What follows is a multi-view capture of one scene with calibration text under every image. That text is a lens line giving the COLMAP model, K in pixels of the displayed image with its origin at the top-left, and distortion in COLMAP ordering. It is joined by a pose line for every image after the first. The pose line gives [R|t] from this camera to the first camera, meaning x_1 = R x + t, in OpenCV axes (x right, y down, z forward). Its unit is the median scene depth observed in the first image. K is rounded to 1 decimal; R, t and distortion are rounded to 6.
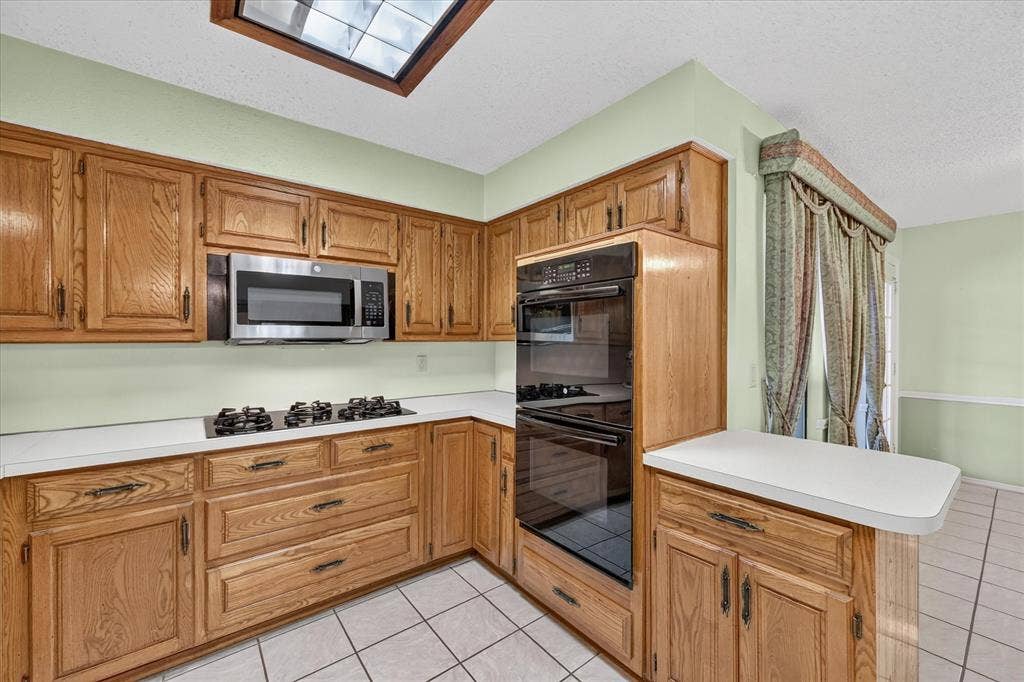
lens RADIAL K [[405.9, 0, 506.6], [0, 405.9, 341.3], [0, 0, 1]] dist [-0.000994, 0.000152]
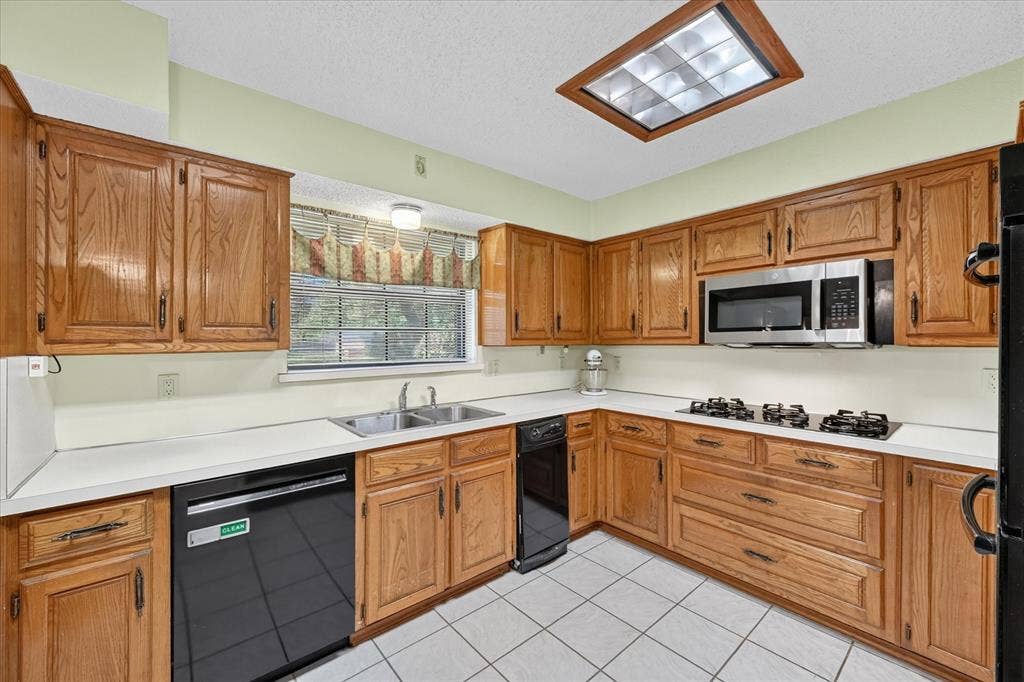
lens RADIAL K [[408.3, 0, 514.6], [0, 408.3, 339.1], [0, 0, 1]] dist [-0.000457, -0.000080]
pose [[0.049532, -0.006643, -0.998750, 0.615324], [-0.003053, 0.999972, -0.006803, -0.007948], [0.998768, 0.003387, 0.049511, 0.309721]]
